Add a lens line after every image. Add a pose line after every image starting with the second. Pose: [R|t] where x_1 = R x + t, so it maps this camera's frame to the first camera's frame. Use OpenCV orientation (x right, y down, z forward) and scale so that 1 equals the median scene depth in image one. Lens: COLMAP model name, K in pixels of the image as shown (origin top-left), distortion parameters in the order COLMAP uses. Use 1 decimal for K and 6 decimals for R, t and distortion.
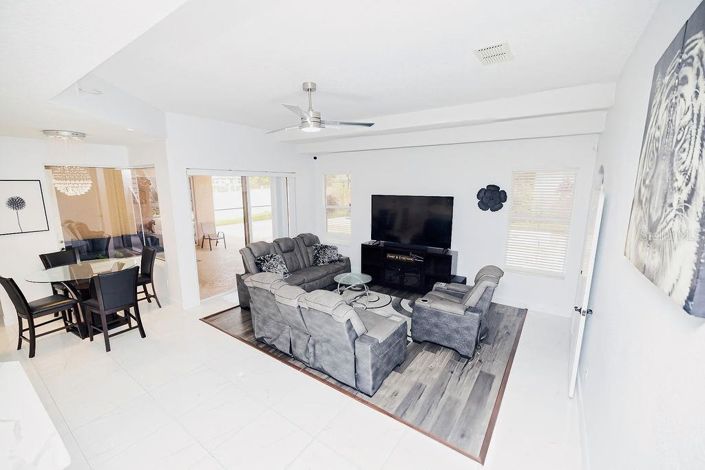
lens RADIAL K [[297.3, 0, 352.6], [0, 297.3, 234.0], [0, 0, 1]] dist [0.003538, 0.000049]
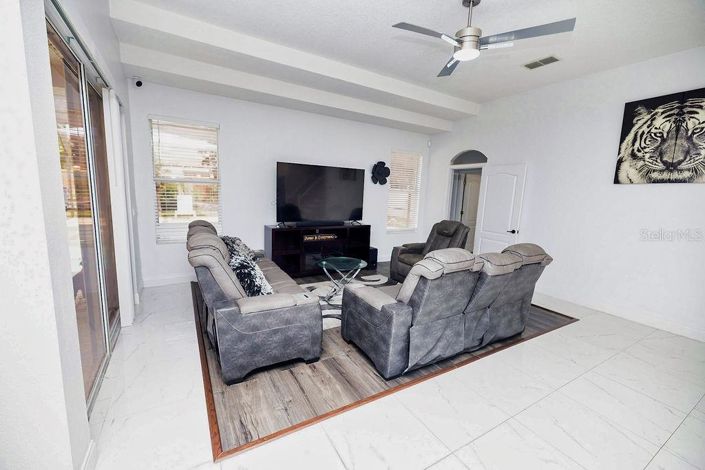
lens RADIAL K [[297.3, 0, 350.3], [0, 297.3, 237.7], [0, 0, 1]] dist [0.003538, 0.000049]
pose [[0.401378, -0.128776, 0.906815, -0.661247], [0.107542, 0.989844, 0.092966, 0.009751], [-0.909577, 0.060206, 0.411150, 0.624514]]
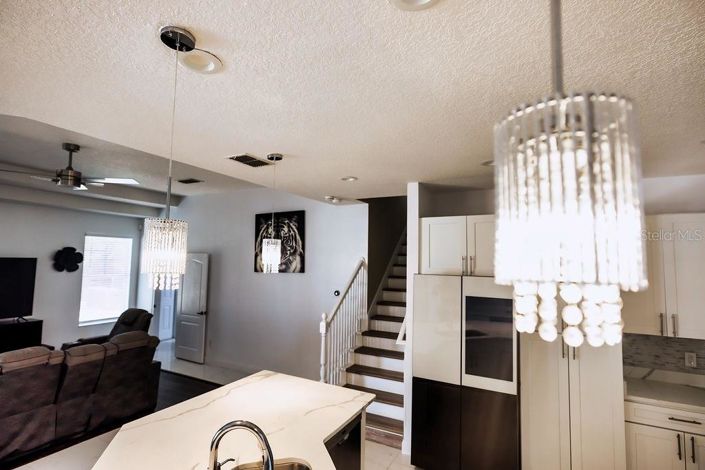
lens RADIAL K [[353.5, 0, 351.9], [0, 353.5, 236.5], [0, 0, 1]] dist [-0.003348, 0.001684]
pose [[-0.140793, 0.060350, 0.988198, -0.909412], [0.141094, 0.989175, -0.040308, -0.006628], [-0.979934, 0.133754, -0.147784, 0.172739]]
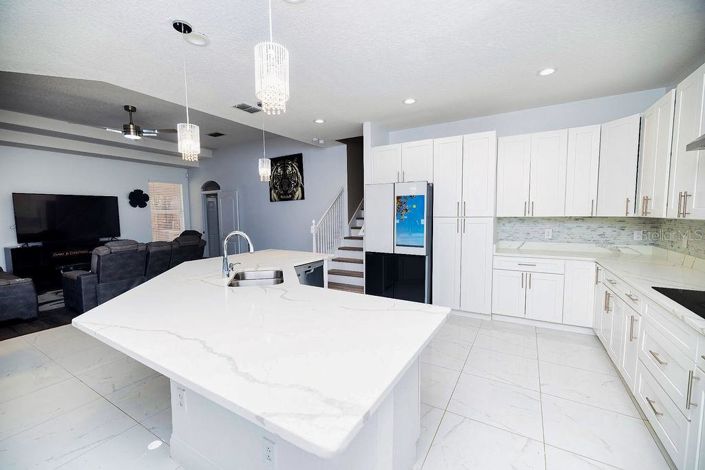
lens RADIAL K [[297.3, 0, 352.8], [0, 297.3, 237.8], [0, 0, 1]] dist [0.003538, 0.000049]
pose [[-0.091155, -0.087191, 0.992012, -1.096689], [0.175462, 0.979169, 0.102185, 0.104527], [-0.980257, 0.183376, -0.073958, 0.093610]]
